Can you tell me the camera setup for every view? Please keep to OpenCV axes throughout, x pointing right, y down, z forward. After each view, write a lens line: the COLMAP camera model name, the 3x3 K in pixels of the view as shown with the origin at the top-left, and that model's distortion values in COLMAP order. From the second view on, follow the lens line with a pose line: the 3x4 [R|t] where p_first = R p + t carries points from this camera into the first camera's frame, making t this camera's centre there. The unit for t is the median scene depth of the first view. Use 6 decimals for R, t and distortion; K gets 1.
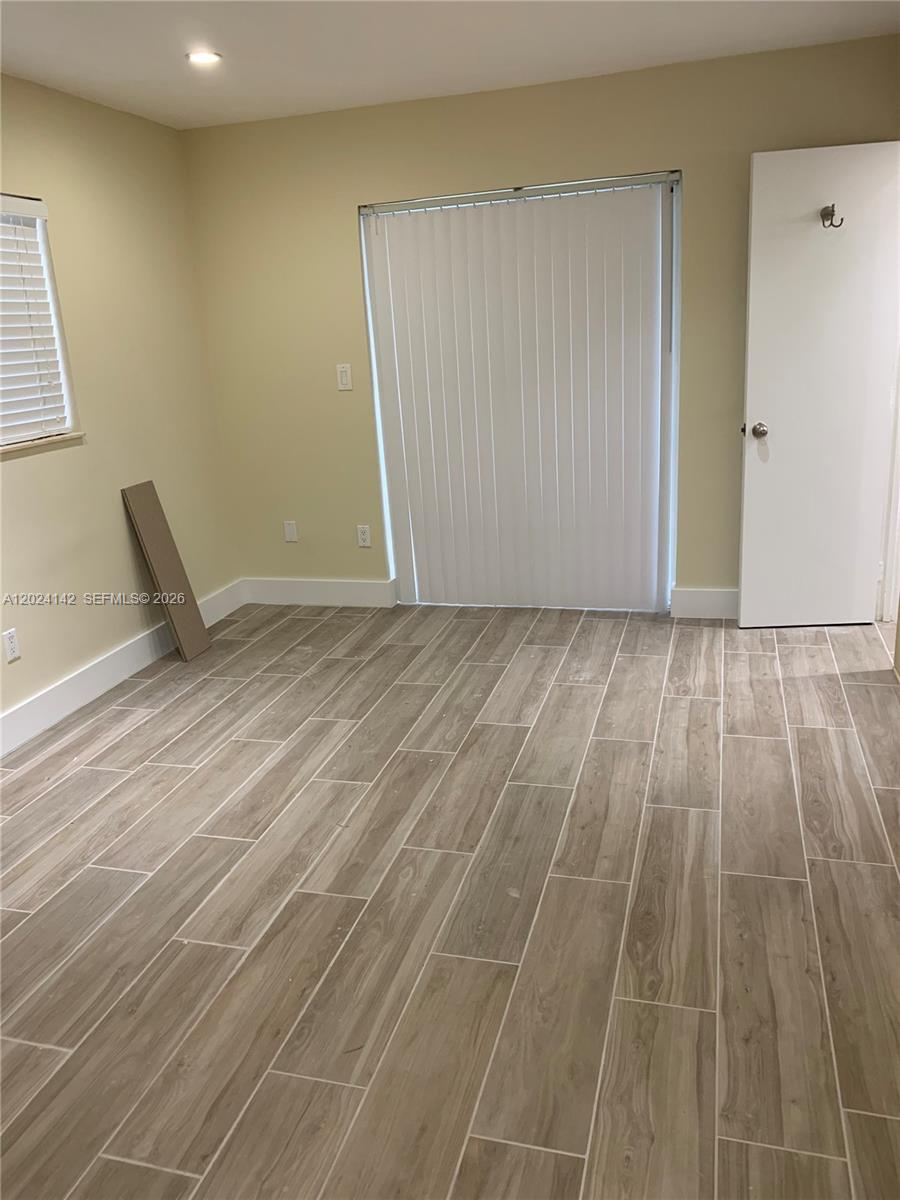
lens RADIAL K [[921.2, 0, 450.0], [0, 921.2, 600.0], [0, 0, 1]] dist [0.027018, -0.012541]
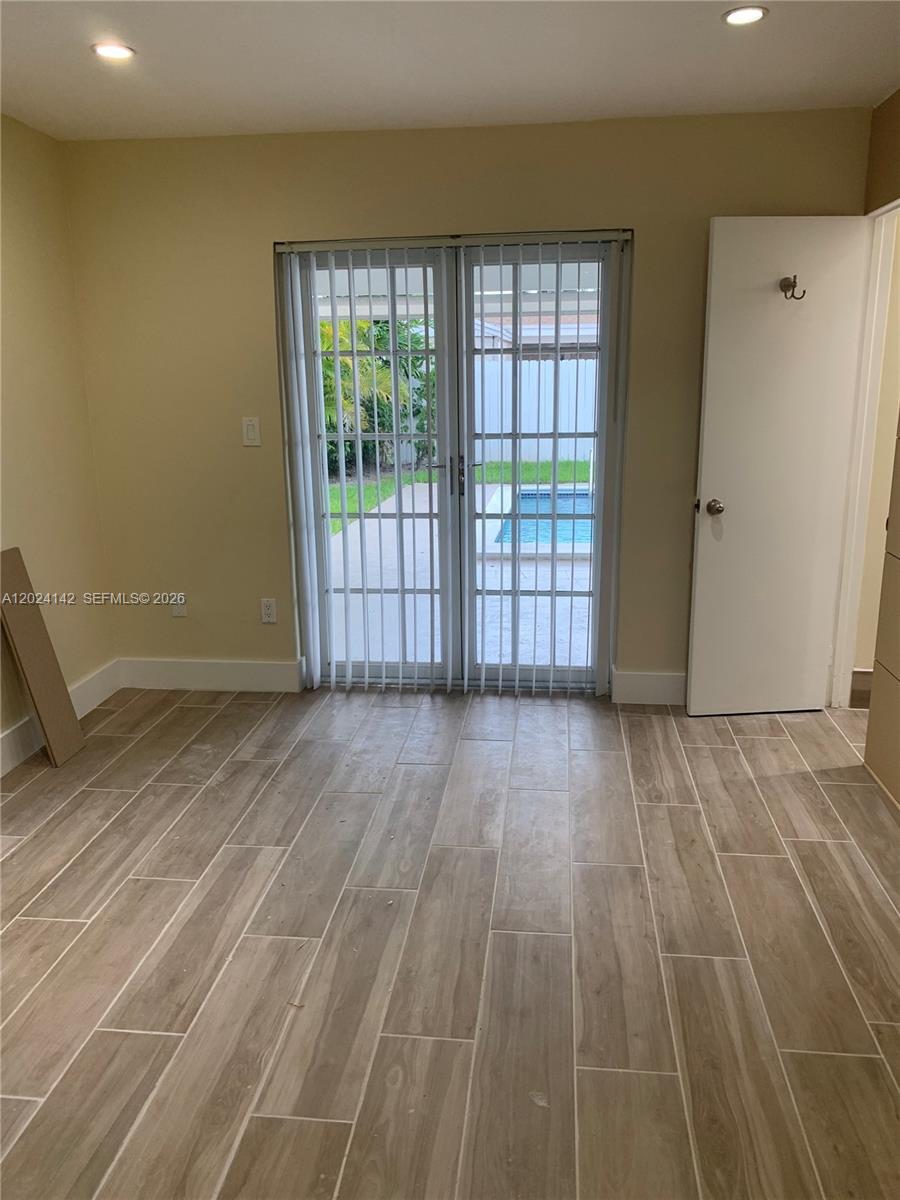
lens RADIAL K [[918.7, 0, 450.0], [0, 918.7, 600.0], [0, 0, 1]] dist [-0.044203, 0.068609]
pose [[0.984462, 0.005176, 0.175520, -0.107055], [0.003586, 0.998765, -0.049563, -0.051980], [-0.175559, 0.049423, 0.983227, 0.166785]]
